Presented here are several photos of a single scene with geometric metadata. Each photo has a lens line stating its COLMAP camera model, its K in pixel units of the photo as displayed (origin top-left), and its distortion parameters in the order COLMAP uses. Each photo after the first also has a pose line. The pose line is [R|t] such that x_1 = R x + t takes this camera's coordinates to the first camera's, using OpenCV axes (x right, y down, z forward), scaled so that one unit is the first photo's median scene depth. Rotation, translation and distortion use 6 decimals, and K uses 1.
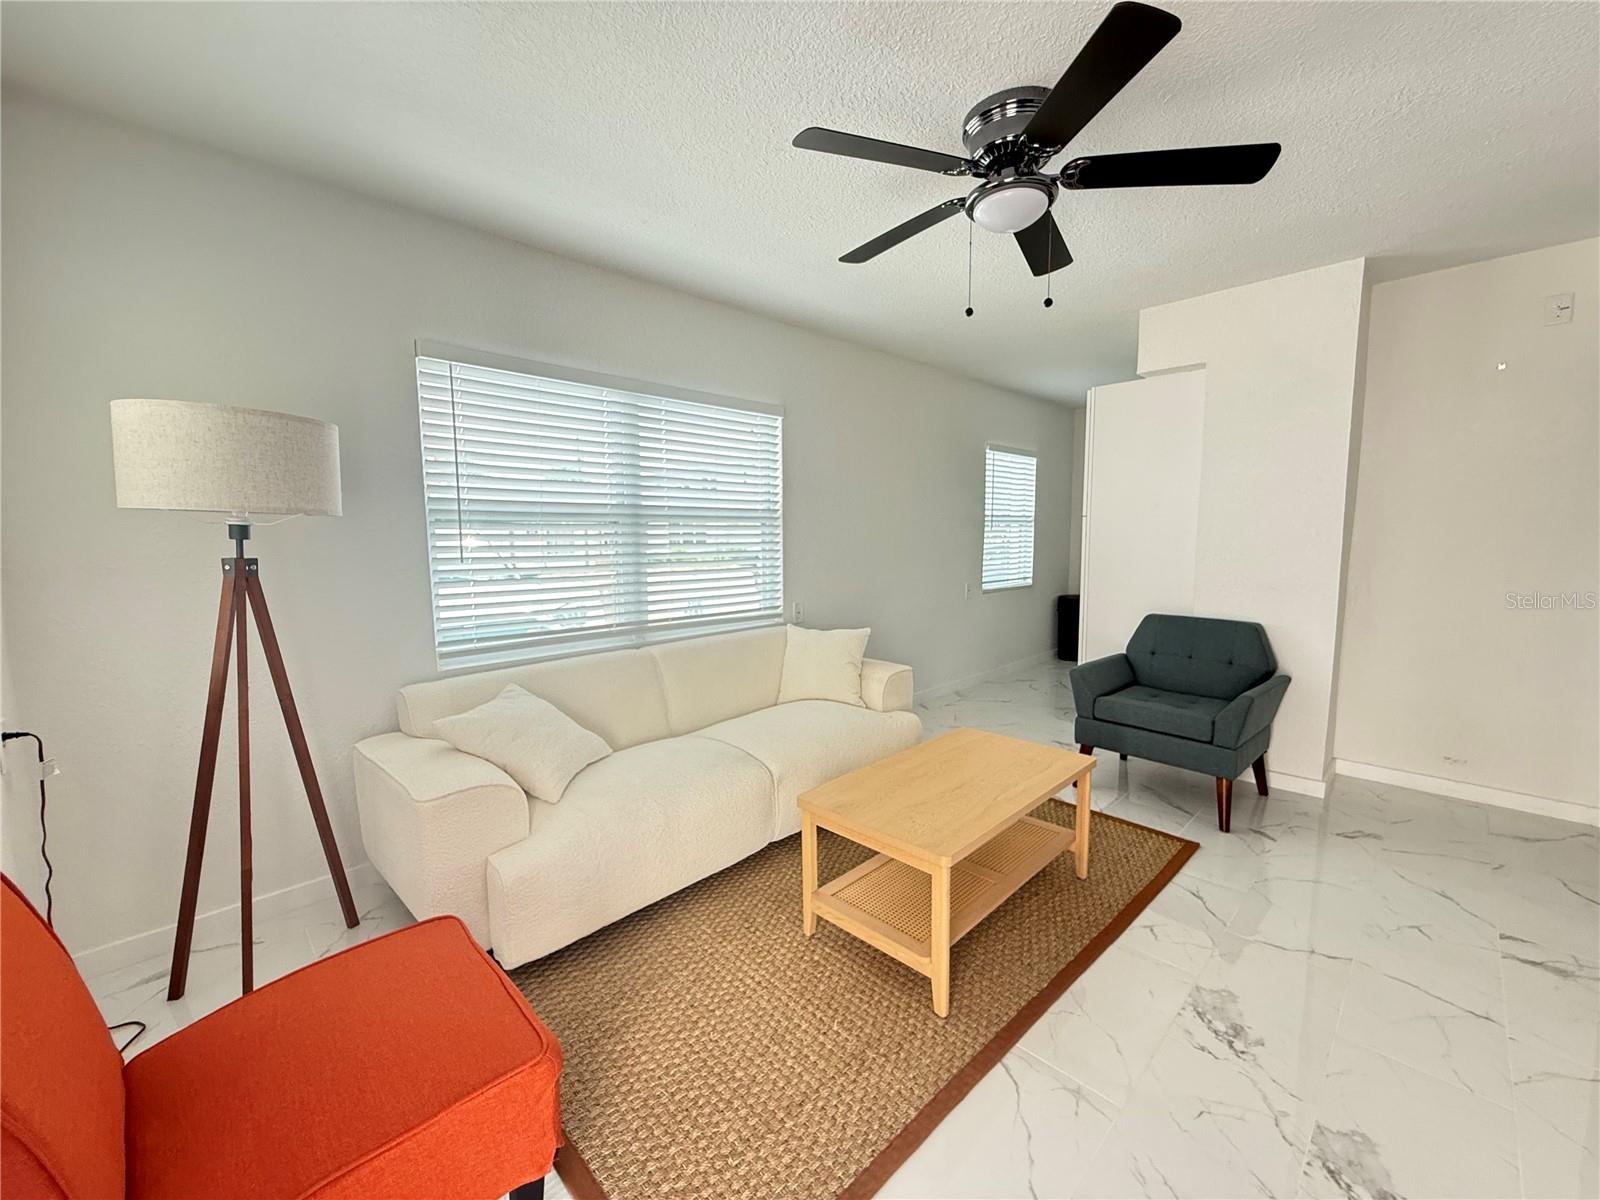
lens RADIAL K [[641.7, 0, 800.0], [0, 641.7, 598.4], [0, 0, 1]] dist [-0.000397, 0.000028]
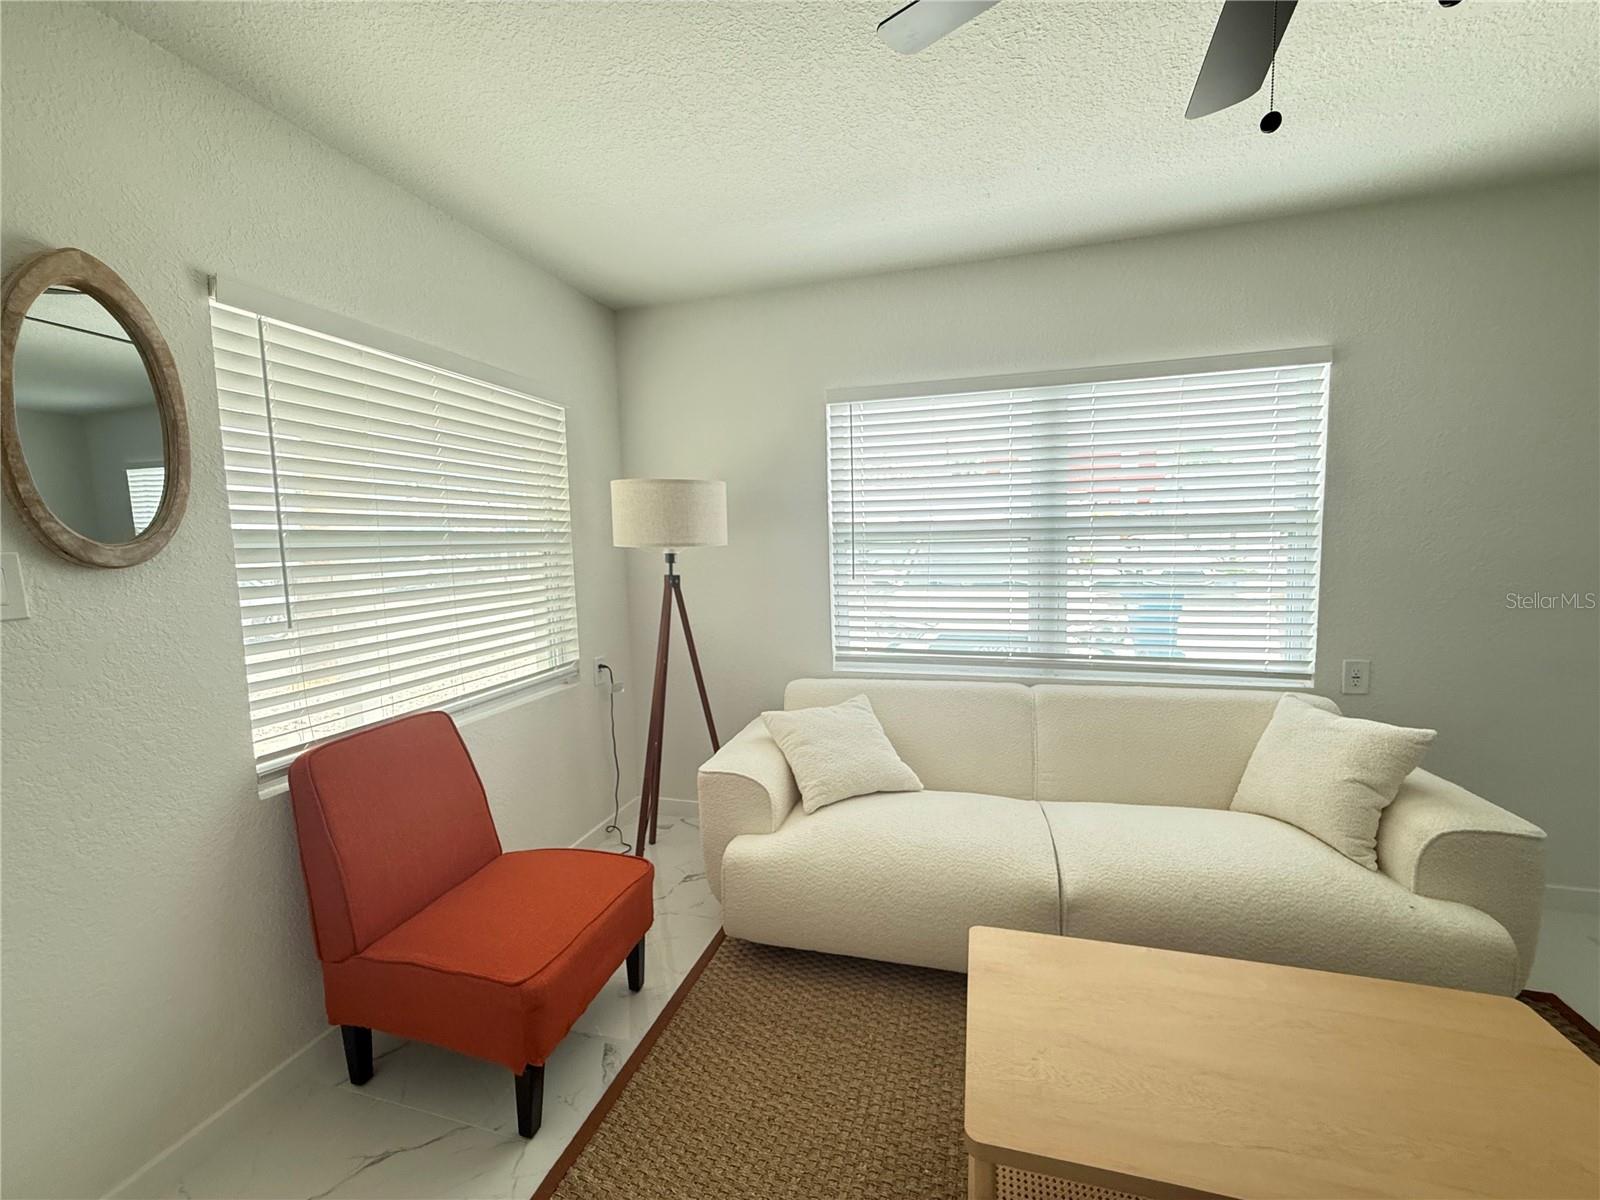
lens RADIAL K [[641.7, 0, 799.9], [0, 641.7, 600.8], [0, 0, 1]] dist [-0.000397, 0.000028]
pose [[0.484082, 0.076660, -0.871658, 0.338674], [-0.069236, 0.996387, 0.049178, -0.055513], [0.872279, 0.036544, 0.487641, 0.302056]]
